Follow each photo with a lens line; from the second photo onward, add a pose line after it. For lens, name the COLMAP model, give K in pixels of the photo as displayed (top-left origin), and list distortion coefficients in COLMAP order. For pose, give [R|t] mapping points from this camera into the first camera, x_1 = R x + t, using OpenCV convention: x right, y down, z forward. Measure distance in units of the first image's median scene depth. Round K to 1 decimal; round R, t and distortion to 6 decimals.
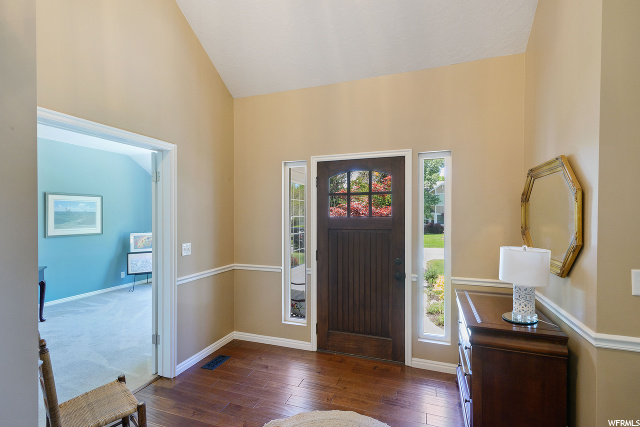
lens RADIAL K [[314.4, 0, 319.6], [0, 314.4, 216.3], [0, 0, 1]] dist [0.004134, 0.000946]
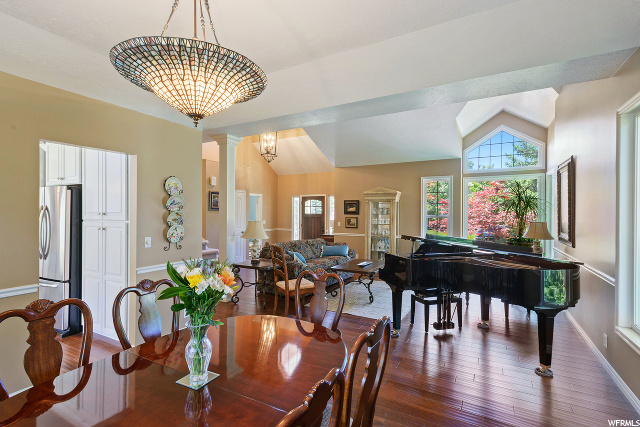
lens RADIAL K [[314.4, 0, 319.0], [0, 314.4, 214.2], [0, 0, 1]] dist [0.004134, 0.000946]
pose [[0.986041, 0.002032, -0.166489, 0.774499], [-0.003236, 0.999971, -0.006961, 0.032623], [0.166470, 0.007403, 0.986019, -2.379491]]
